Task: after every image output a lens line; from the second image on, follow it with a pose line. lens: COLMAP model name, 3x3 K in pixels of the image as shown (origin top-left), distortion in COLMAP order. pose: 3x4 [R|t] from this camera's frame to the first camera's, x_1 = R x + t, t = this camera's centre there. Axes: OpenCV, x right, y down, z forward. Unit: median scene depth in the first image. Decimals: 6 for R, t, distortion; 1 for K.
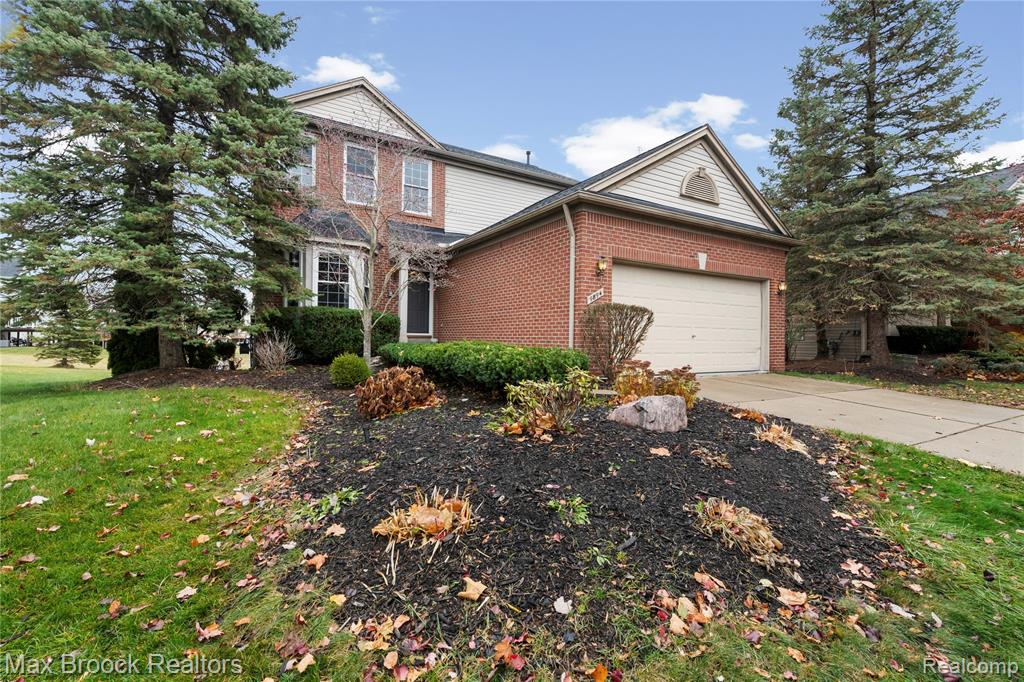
lens RADIAL K [[450.3, 0, 513.8], [0, 450.3, 329.0], [0, 0, 1]] dist [0.009440, -0.000075]
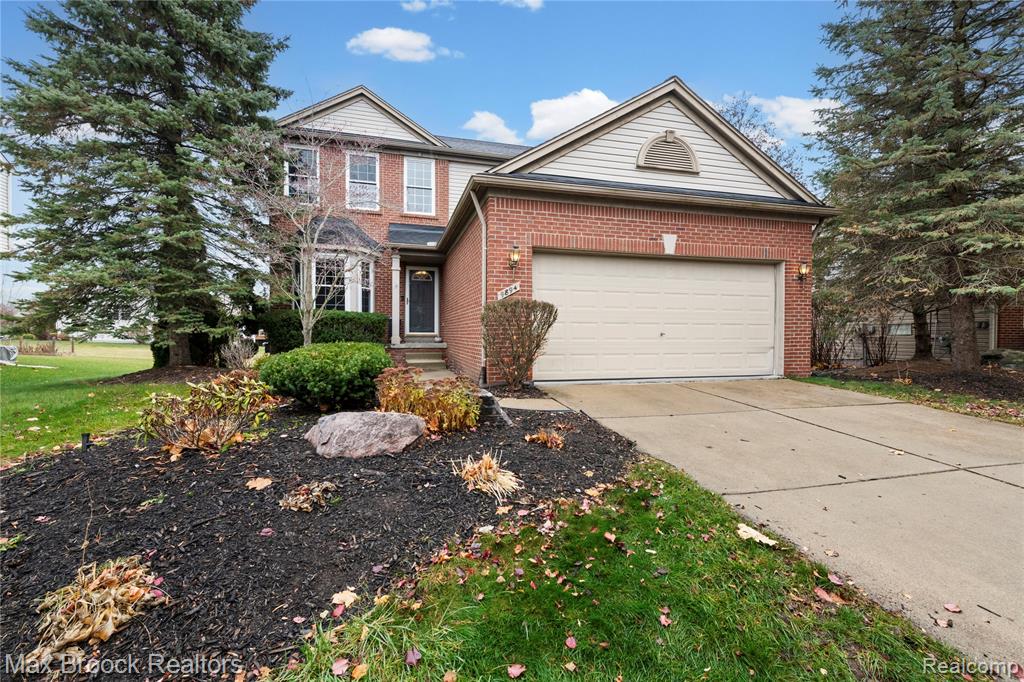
lens RADIAL K [[445.9, 0, 513.2], [0, 445.9, 335.6], [0, 0, 1]] dist [0.009686, -0.000666]
pose [[0.963359, -0.008852, -0.268068, 0.342960], [0.015063, 0.999663, 0.021124, -0.002881], [0.267791, -0.024388, 0.963168, 0.118735]]
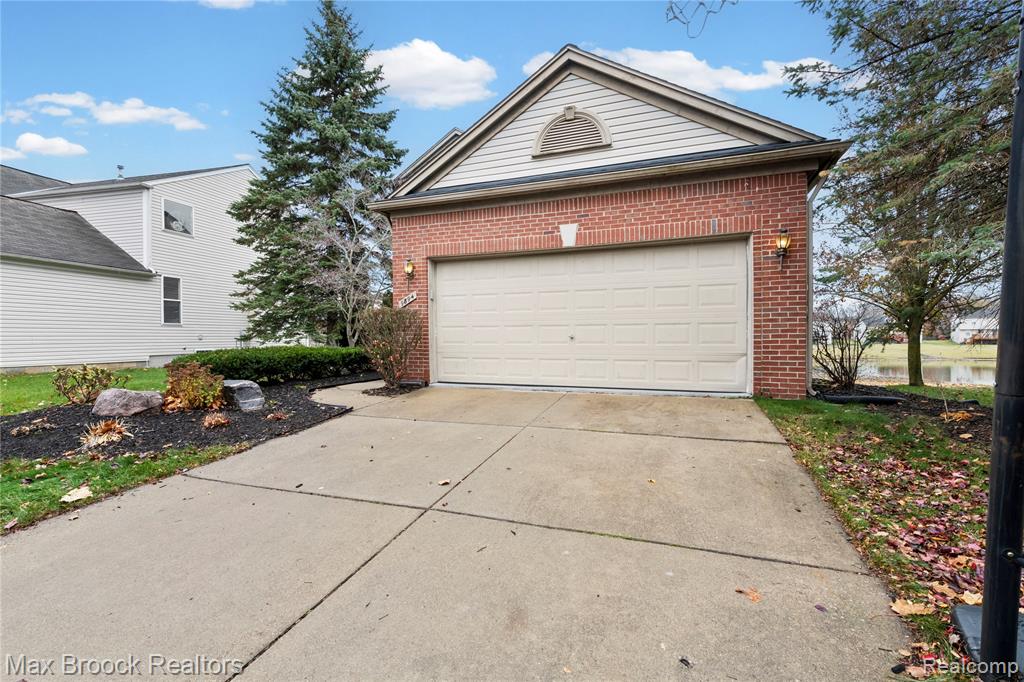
lens RADIAL K [[445.9, 0, 513.2], [0, 445.9, 335.6], [0, 0, 1]] dist [0.009686, -0.000666]
pose [[0.630458, -0.019124, -0.775988, 0.879378], [0.029704, 0.999559, -0.000501, 0.010379], [0.775655, -0.022734, 0.630748, 0.446909]]
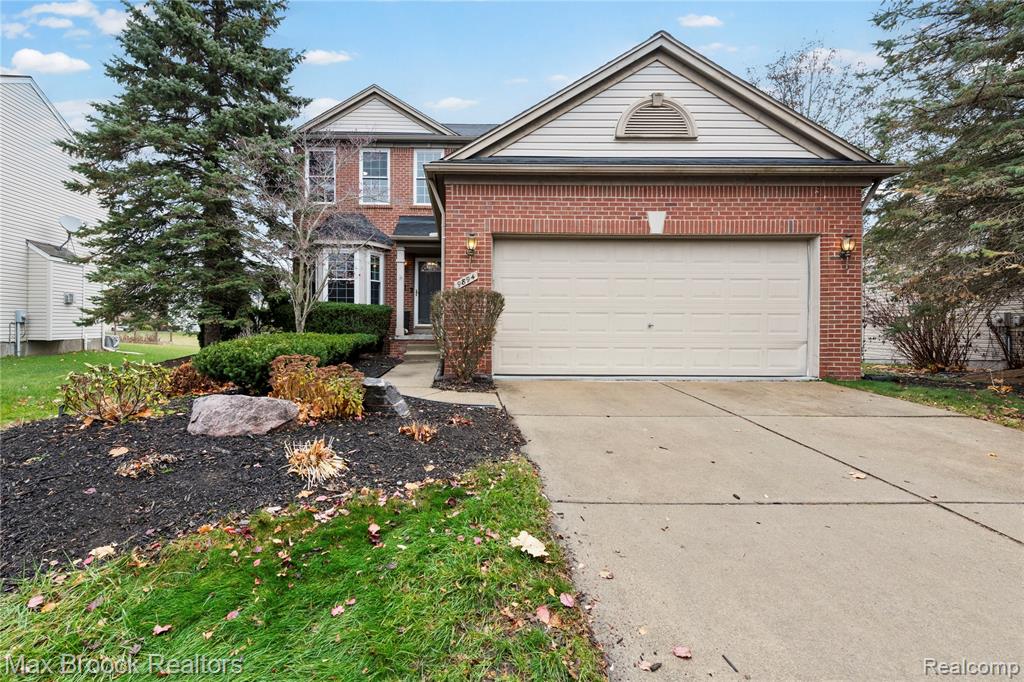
lens RADIAL K [[470.0, 0, 460.9], [0, 470.0, 322.9], [0, 0, 1]] dist [0.010562, -0.001024]
pose [[0.864396, -0.012401, -0.502659, 0.501365], [0.017126, 0.999842, 0.004784, 0.002741], [0.502520, -0.012744, 0.864472, 0.174315]]
